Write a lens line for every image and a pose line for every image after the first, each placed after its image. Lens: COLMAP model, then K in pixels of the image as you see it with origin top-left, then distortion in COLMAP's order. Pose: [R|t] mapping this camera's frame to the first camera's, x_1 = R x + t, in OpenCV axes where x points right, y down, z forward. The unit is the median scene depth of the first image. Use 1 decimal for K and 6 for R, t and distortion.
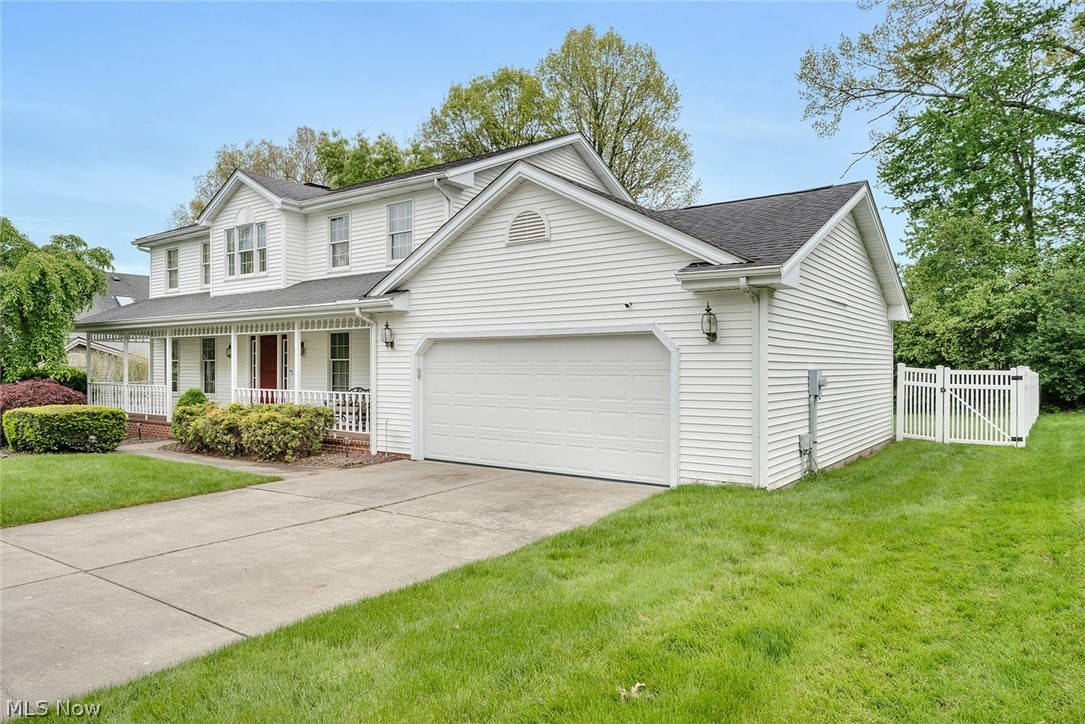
lens RADIAL K [[698.8, 0, 542.5], [0, 698.8, 362.0], [0, 0, 1]] dist [-0.006042, -0.001816]
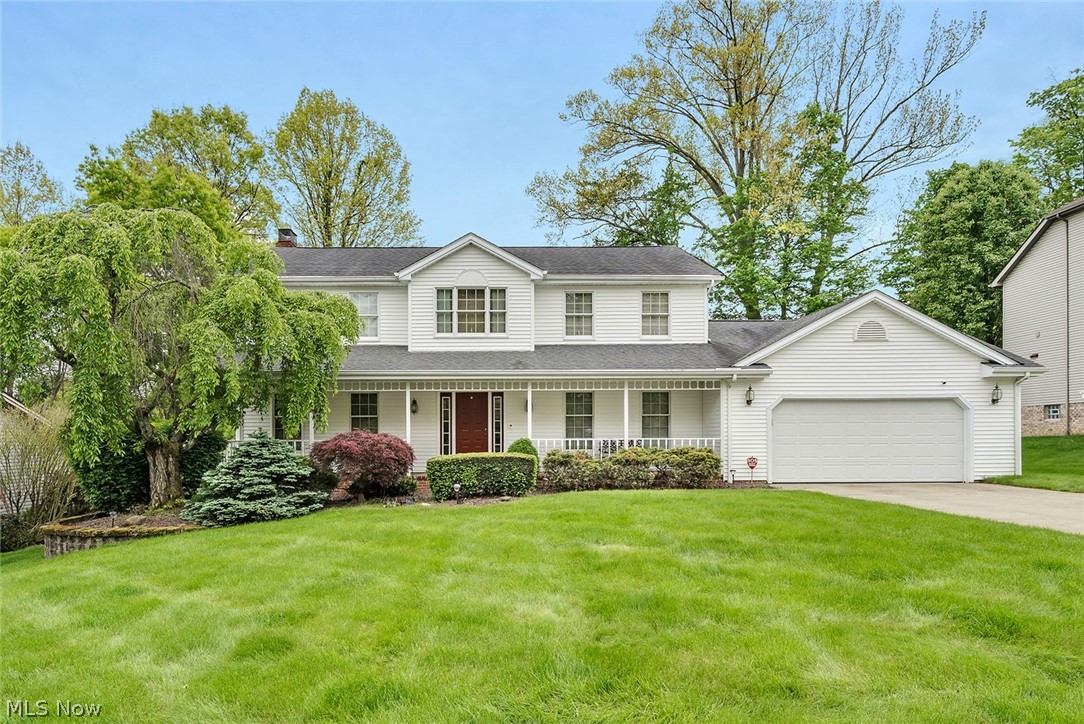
lens RADIAL K [[687.0, 0, 536.3], [0, 687.0, 432.6], [0, 0, 1]] dist [0.017164, -0.005639]
pose [[0.799601, -0.001193, 0.600531, -1.004961], [0.003218, 0.999992, -0.002297, 0.027219], [-0.600523, 0.003769, 0.799598, 0.118495]]
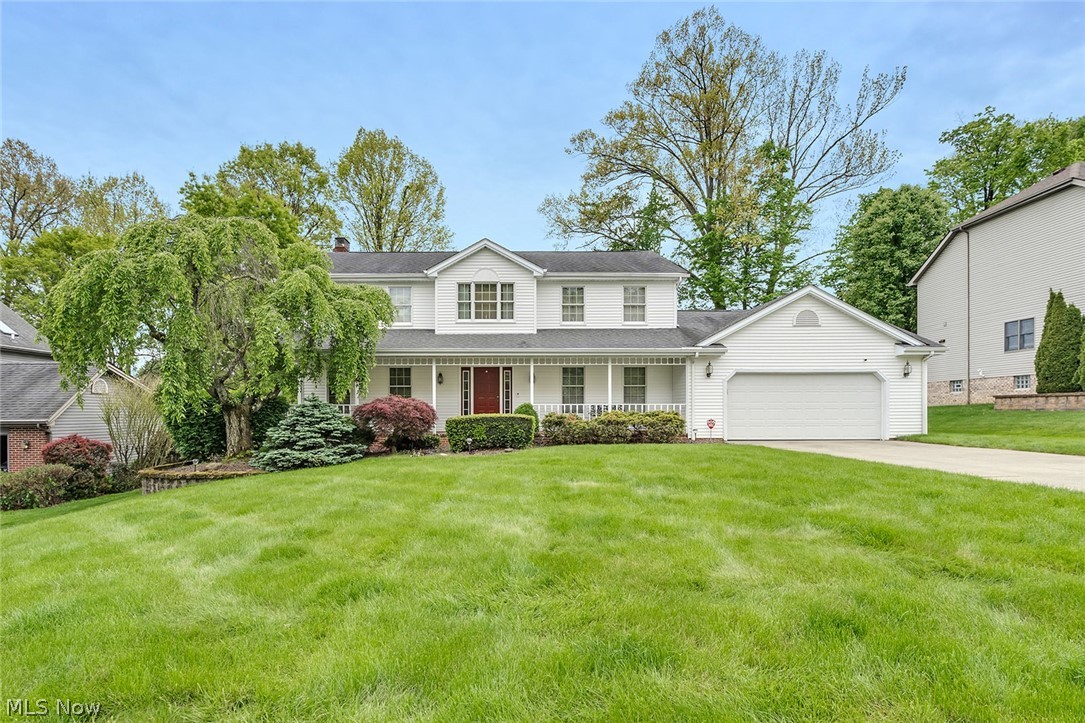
lens RADIAL K [[550.6, 0, 544.2], [0, 550.6, 407.0], [0, 0, 1]] dist [0.001019, 0.000895]
pose [[0.804028, -0.000886, 0.594591, -0.985751], [0.000433, 0.999999, 0.000905, 0.038296], [-0.594592, -0.000470, 0.804028, 0.110577]]
